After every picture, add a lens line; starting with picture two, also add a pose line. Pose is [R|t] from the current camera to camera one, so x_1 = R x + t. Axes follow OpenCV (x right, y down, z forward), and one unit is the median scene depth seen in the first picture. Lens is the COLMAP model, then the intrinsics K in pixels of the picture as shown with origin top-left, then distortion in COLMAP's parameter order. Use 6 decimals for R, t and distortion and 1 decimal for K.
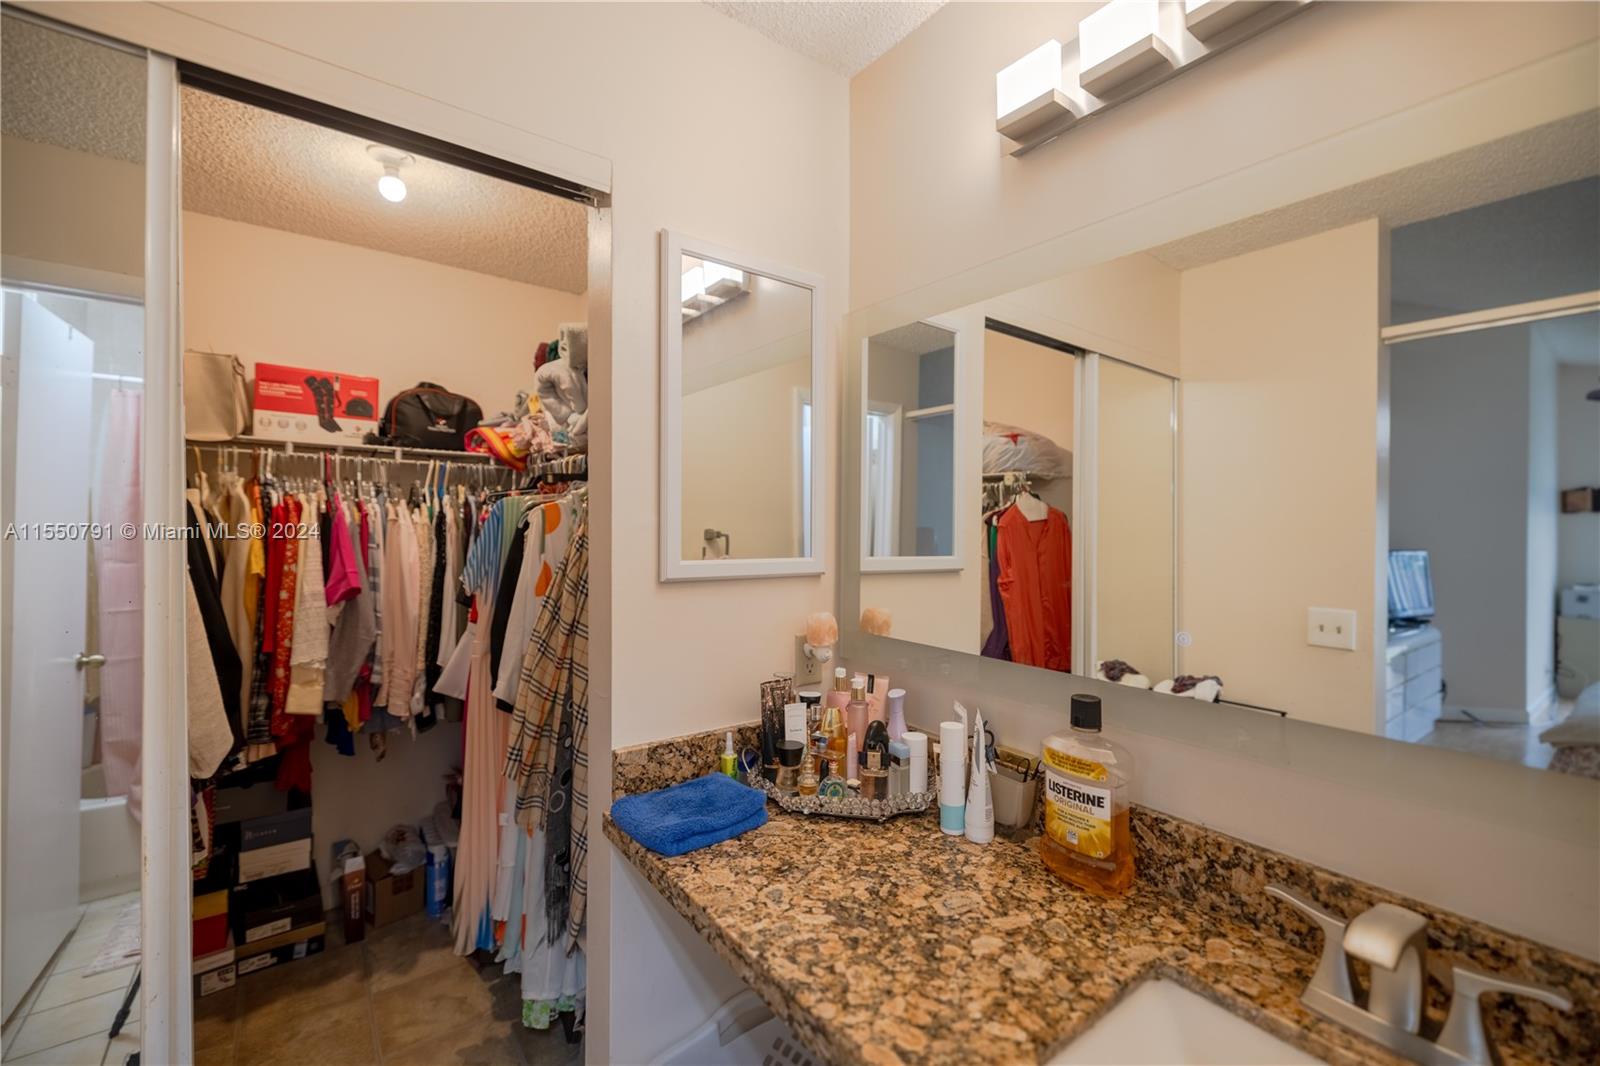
lens RADIAL K [[675.9, 0, 793.2], [0, 675.9, 532.3], [0, 0, 1]] dist [-0.001402, -0.000179]
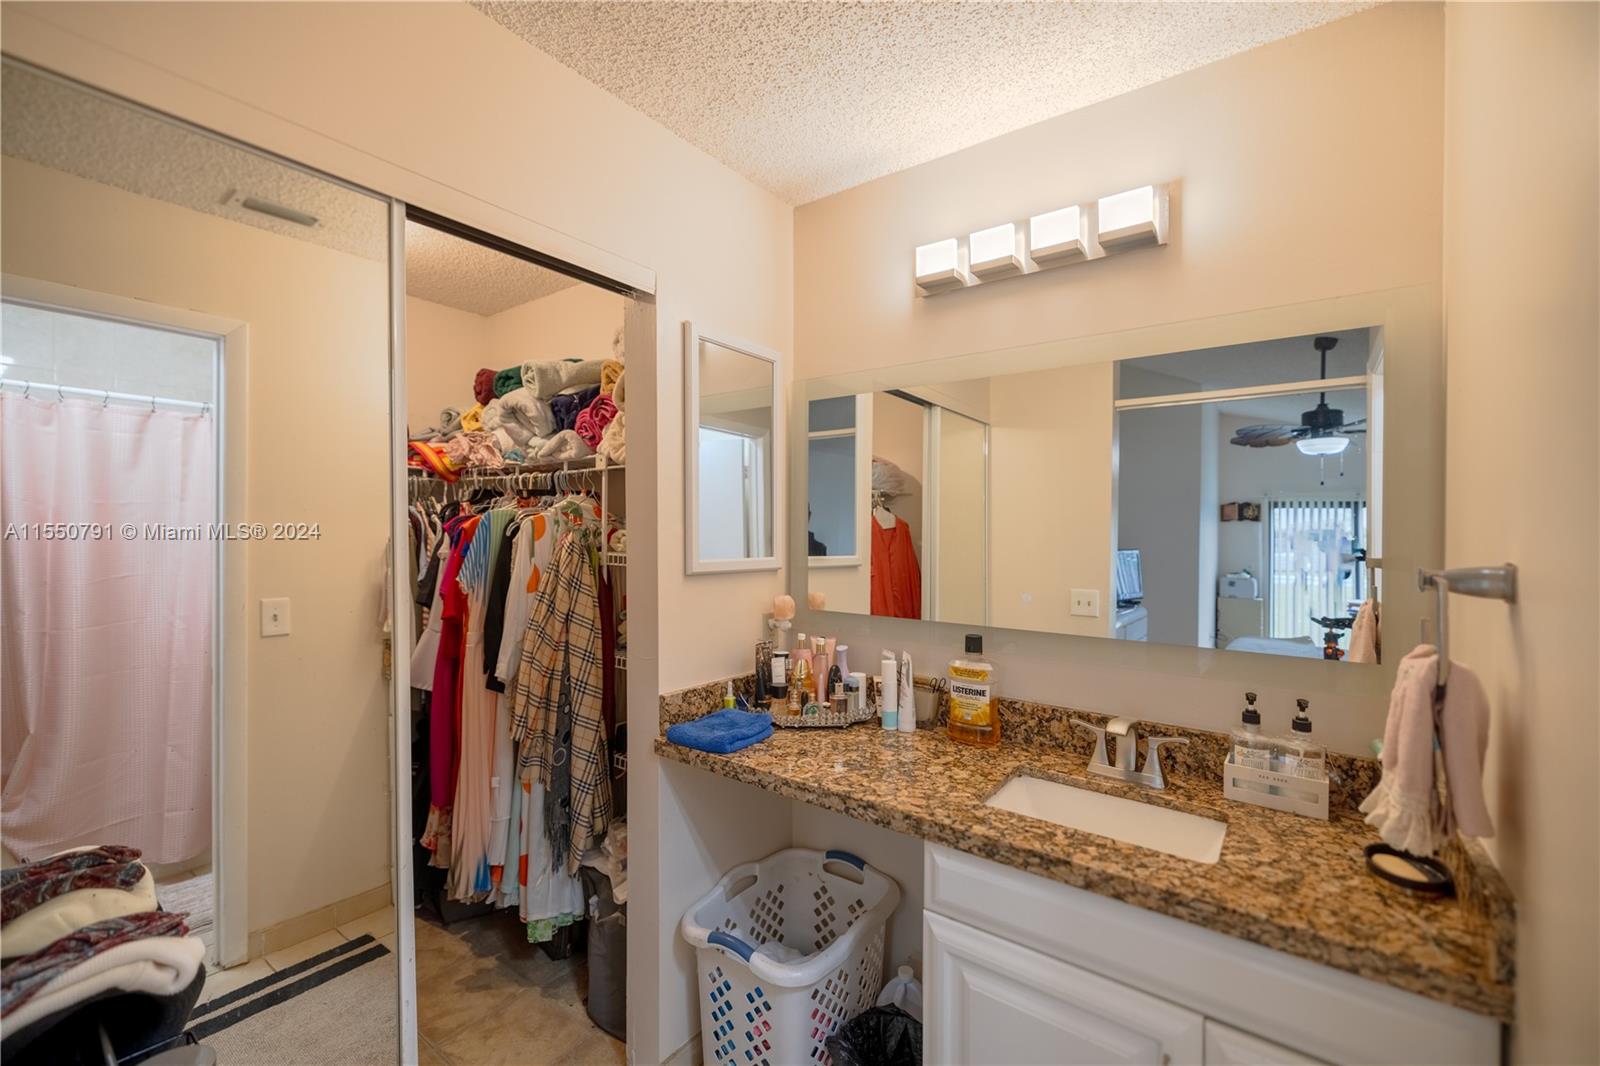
lens RADIAL K [[686.3, 0, 778.2], [0, 686.3, 548.5], [0, 0, 1]] dist [0.000544, -0.000078]
pose [[0.963746, -0.007961, 0.266701, -0.509198], [0.003398, 0.999840, 0.017568, -0.007296], [-0.266798, -0.016024, 0.963619, -0.541275]]
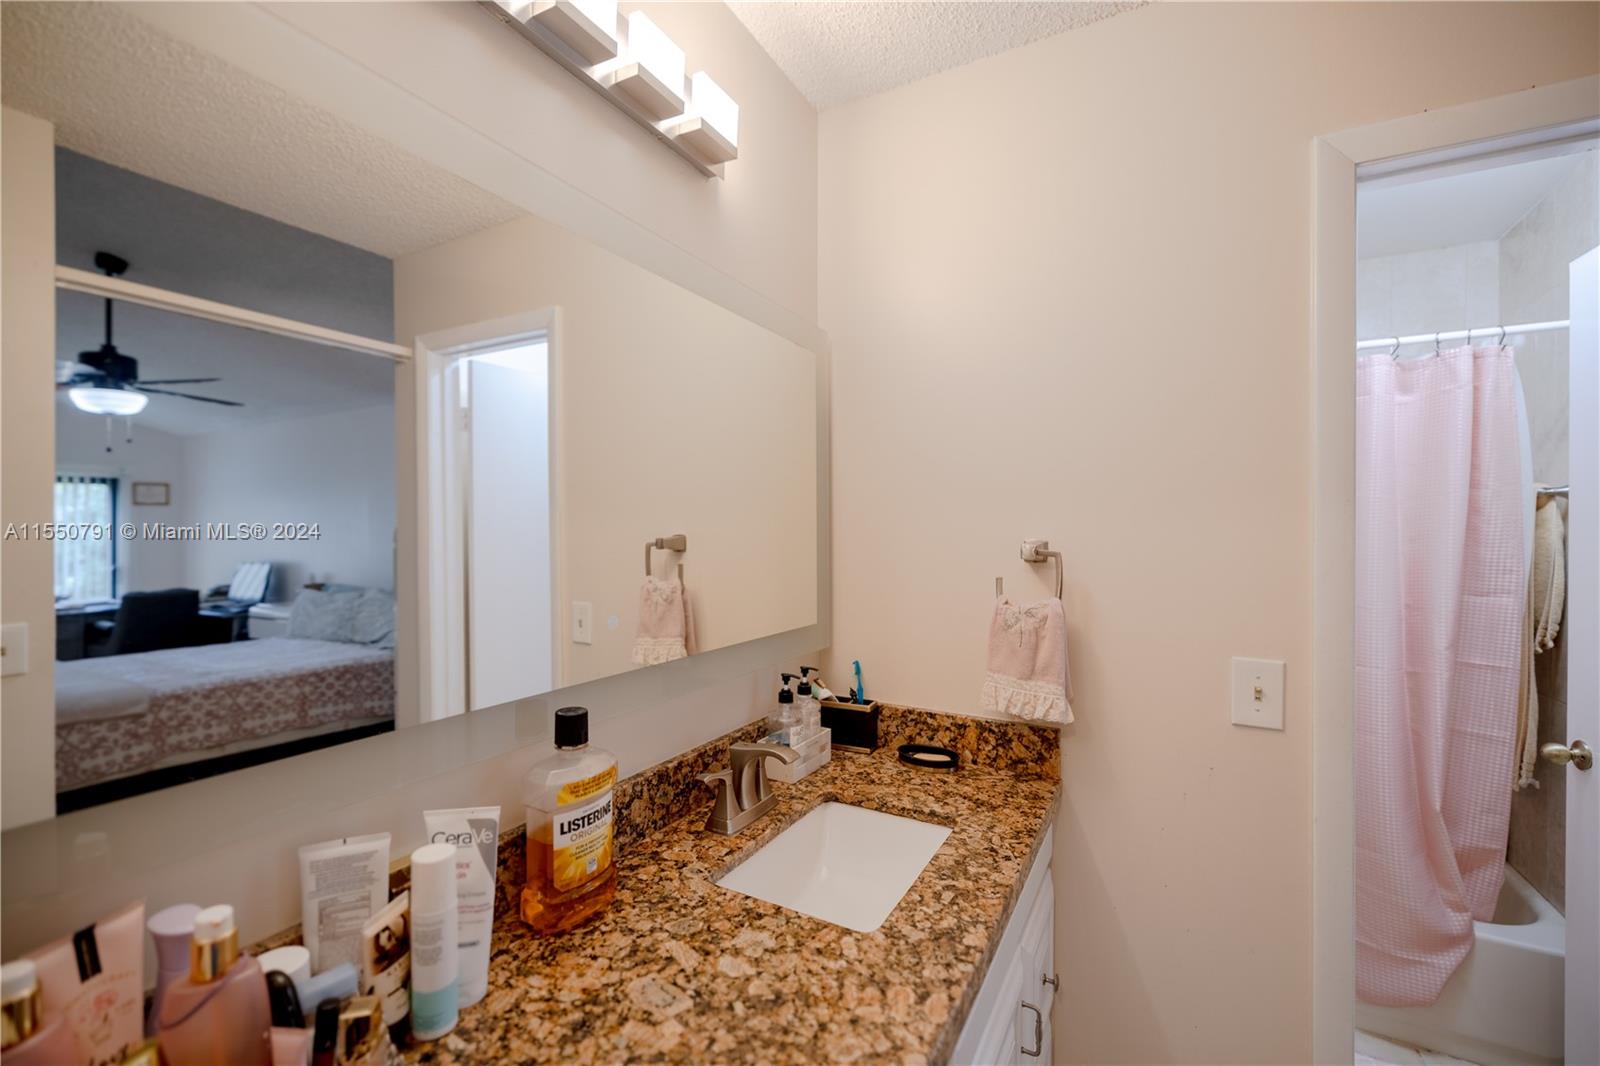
lens RADIAL K [[681.7, 0, 799.8], [0, 681.7, 526.7], [0, 0, 1]] dist [0.000601, -0.000019]
pose [[-0.422127, -0.016073, 0.906394, -0.515239], [-0.004553, 0.999868, 0.015610, -0.015103], [-0.906525, 0.002462, -0.422144, 1.121709]]
